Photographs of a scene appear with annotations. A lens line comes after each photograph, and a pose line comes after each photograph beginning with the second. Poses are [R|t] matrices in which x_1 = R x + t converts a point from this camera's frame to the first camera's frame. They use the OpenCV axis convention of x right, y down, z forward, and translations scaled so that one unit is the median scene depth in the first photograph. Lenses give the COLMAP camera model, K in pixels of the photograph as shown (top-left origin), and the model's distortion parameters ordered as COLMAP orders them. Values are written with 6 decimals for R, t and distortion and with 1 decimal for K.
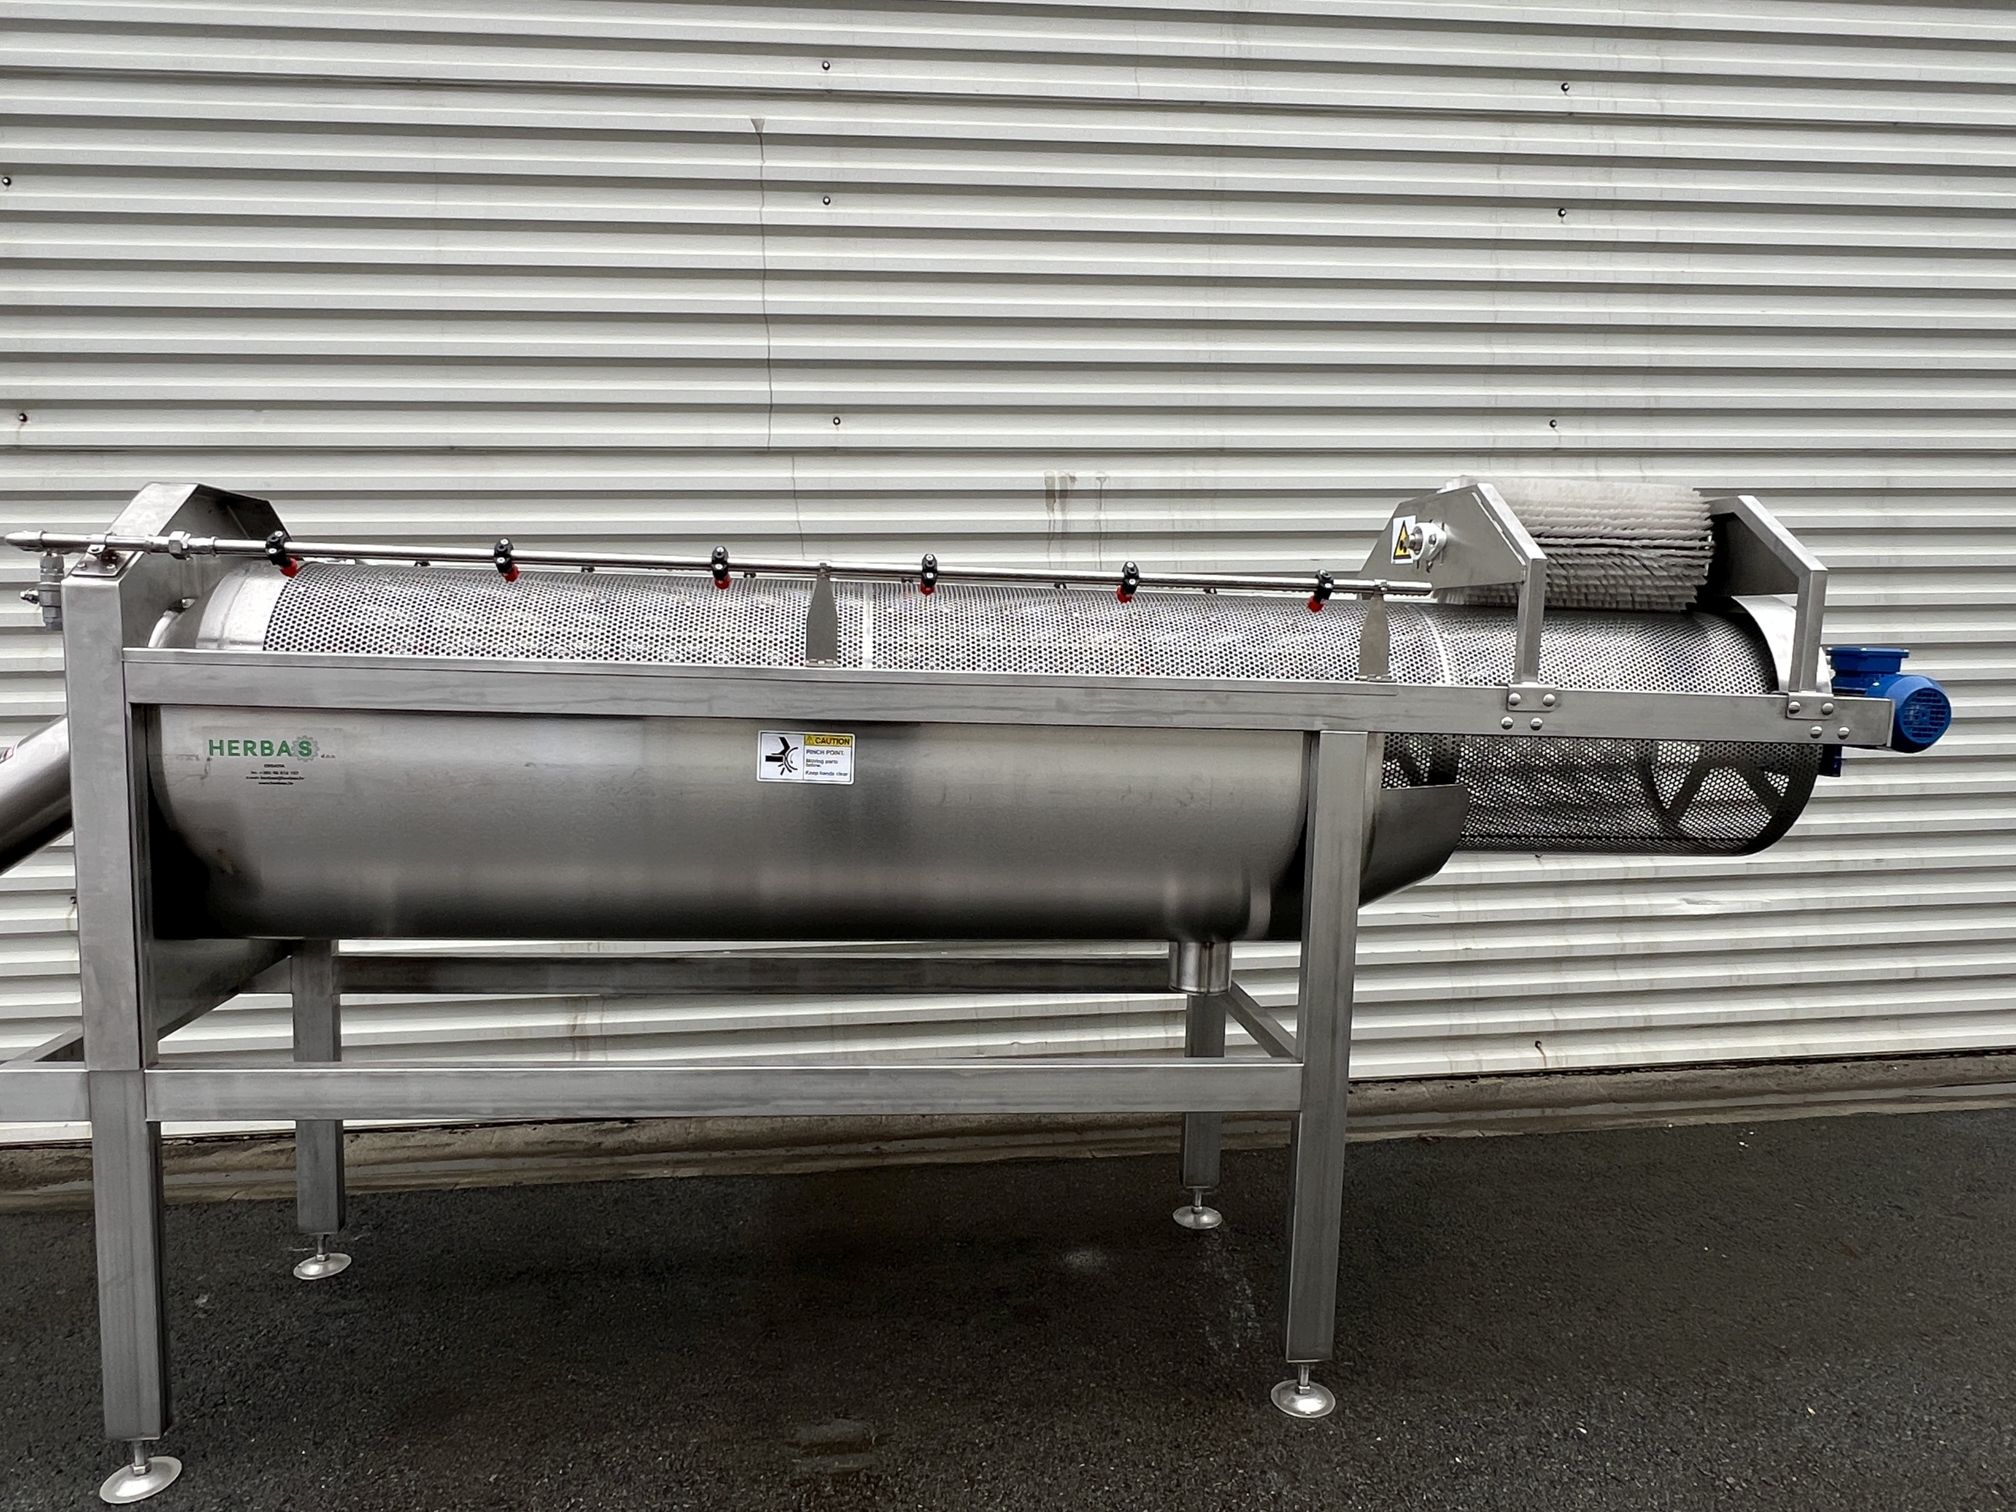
lens RADIAL K [[1270.3, 0, 1008.0], [0, 1270.3, 756.0], [0, 0, 1]] dist [-0.002046, -0.000105]
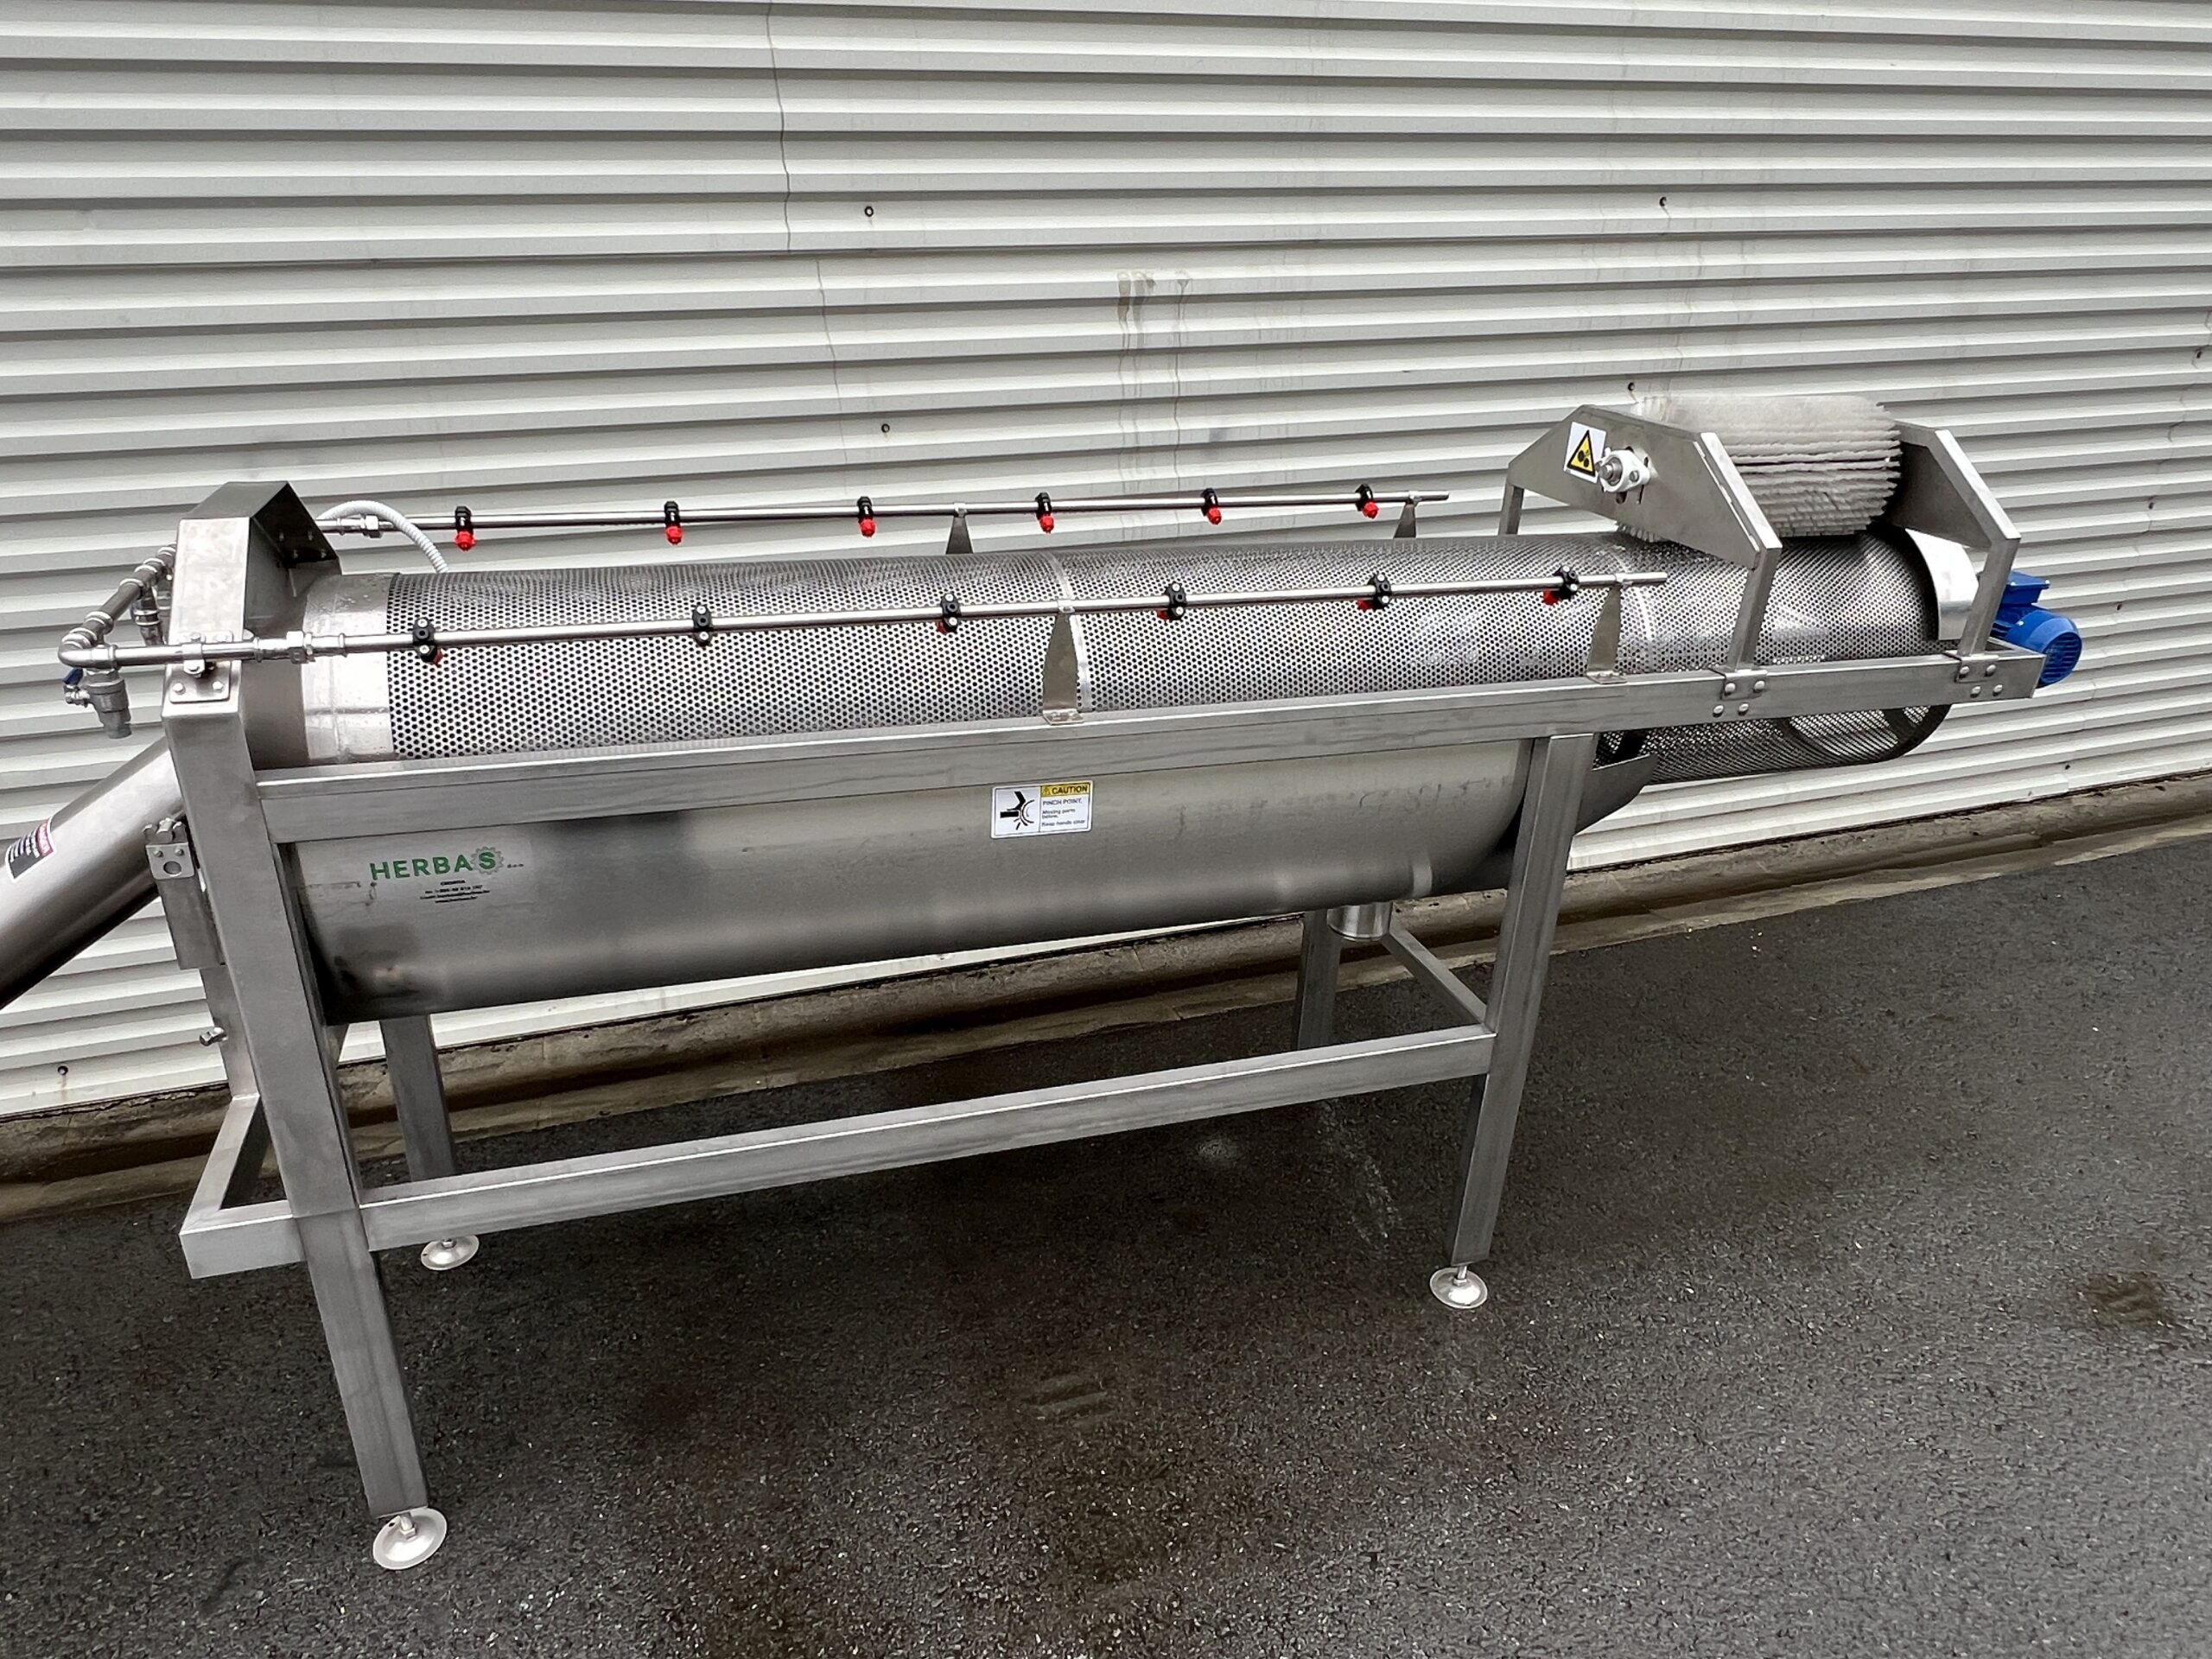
lens RADIAL K [[1393.9, 0, 1106.0], [0, 1393.9, 829.5], [0, 0, 1]] dist [-0.002046, -0.000105]
pose [[0.981042, -0.069438, 0.180929, -0.274234], [0.005293, 0.942858, 0.333152, -0.295865], [-0.193724, -0.325878, 0.925351, 0.048259]]
